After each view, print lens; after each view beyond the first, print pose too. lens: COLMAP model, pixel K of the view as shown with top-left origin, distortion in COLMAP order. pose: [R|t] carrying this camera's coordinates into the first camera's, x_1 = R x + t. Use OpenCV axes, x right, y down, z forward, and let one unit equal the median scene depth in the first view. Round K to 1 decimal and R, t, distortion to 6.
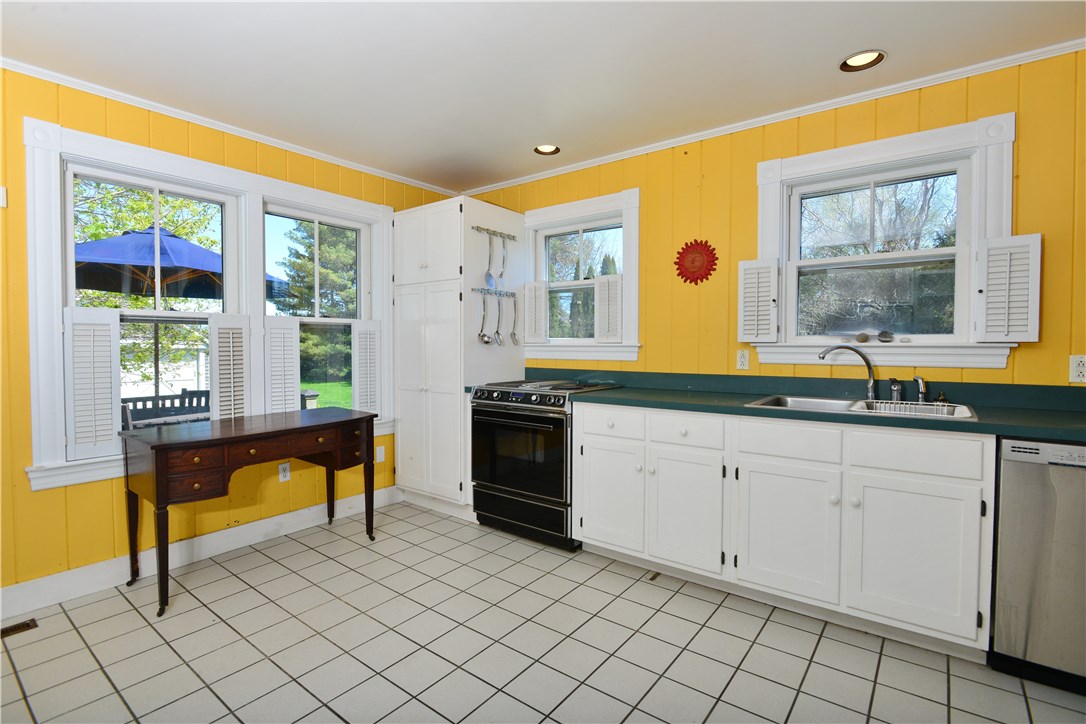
lens RADIAL K [[516.5, 0, 542.5], [0, 516.5, 358.3], [0, 0, 1]] dist [-0.011143, 0.000825]
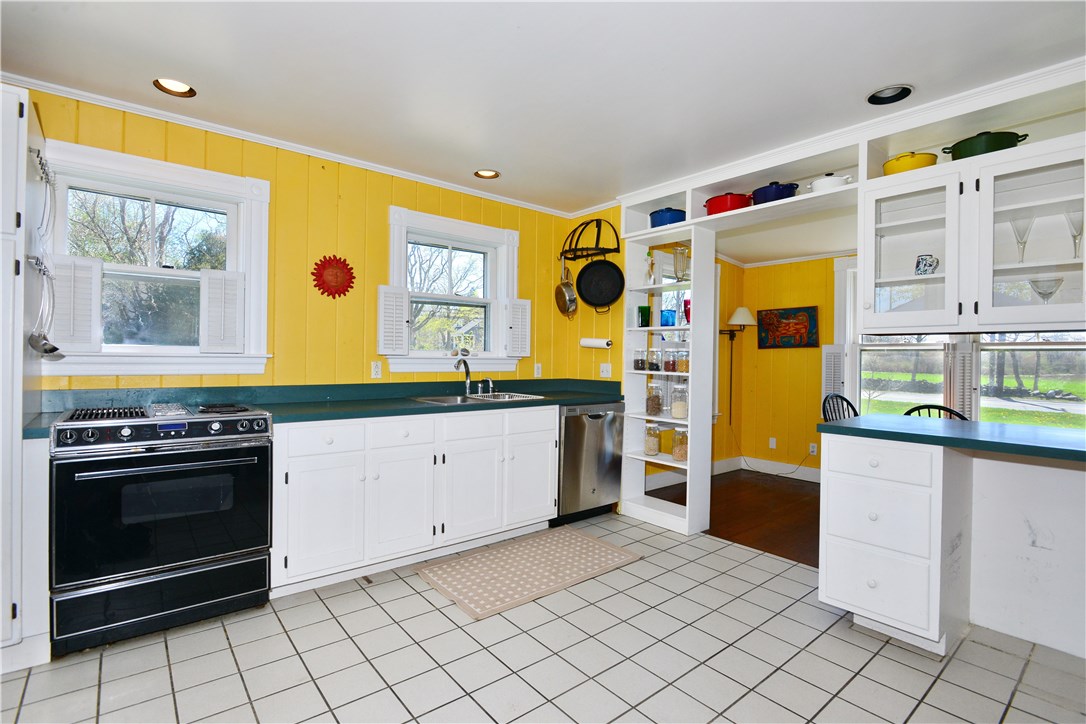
lens RADIAL K [[516.5, 0, 542.5], [0, 516.5, 358.3], [0, 0, 1]] dist [-0.011143, 0.000825]
pose [[0.224693, 0.000894, 0.974429, -0.660398], [0.013060, 0.999907, -0.003929, -0.013647], [-0.974342, 0.013609, 0.224660, 0.383967]]
